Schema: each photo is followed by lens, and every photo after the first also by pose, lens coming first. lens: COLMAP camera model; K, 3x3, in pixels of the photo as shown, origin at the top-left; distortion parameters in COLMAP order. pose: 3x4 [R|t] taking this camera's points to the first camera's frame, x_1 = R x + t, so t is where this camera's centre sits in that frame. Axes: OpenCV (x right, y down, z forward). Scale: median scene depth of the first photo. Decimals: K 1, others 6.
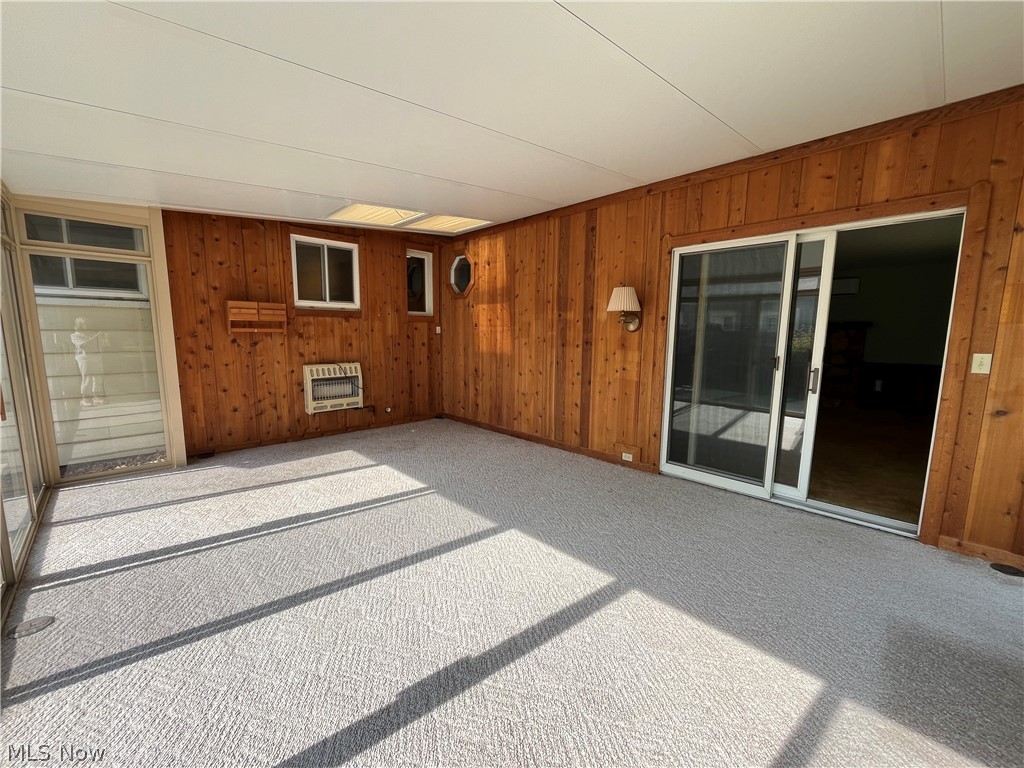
lens RADIAL K [[415.6, 0, 506.7], [0, 415.6, 385.5], [0, 0, 1]] dist [0.000141, -0.000578]
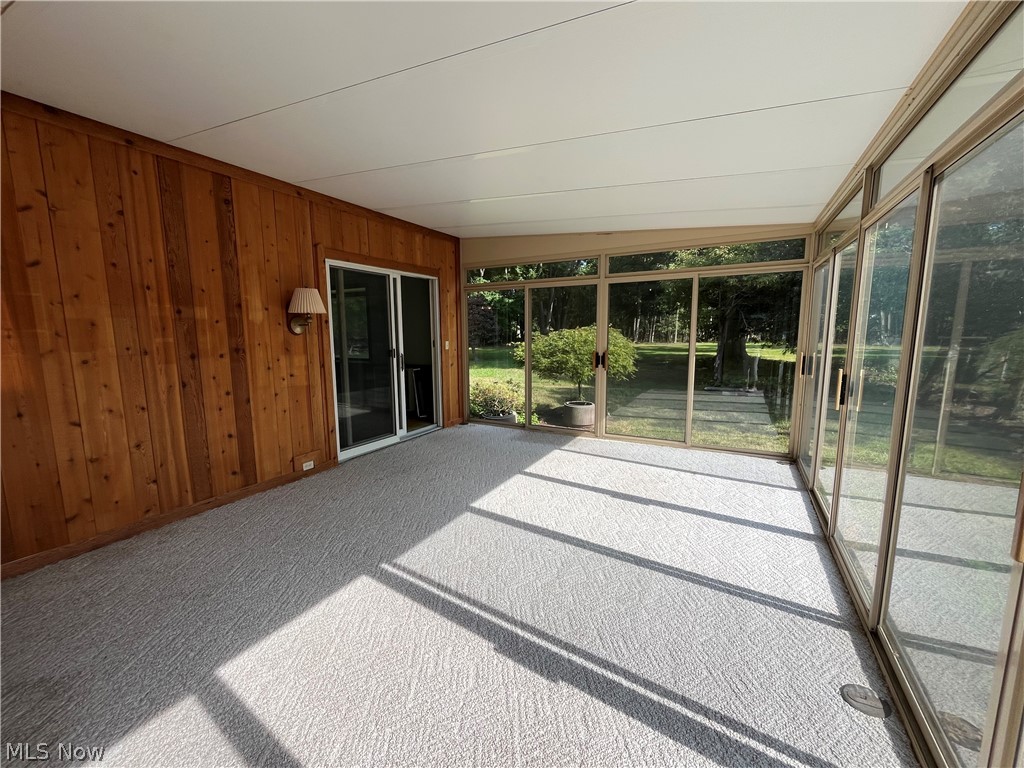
lens RADIAL K [[415.6, 0, 508.1], [0, 415.6, 386.3], [0, 0, 1]] dist [0.000141, -0.000578]
pose [[-0.302724, -0.128732, 0.944344, -0.716378], [0.131368, 0.975743, 0.175125, -0.111352], [-0.943981, 0.177071, -0.278469, 0.785388]]
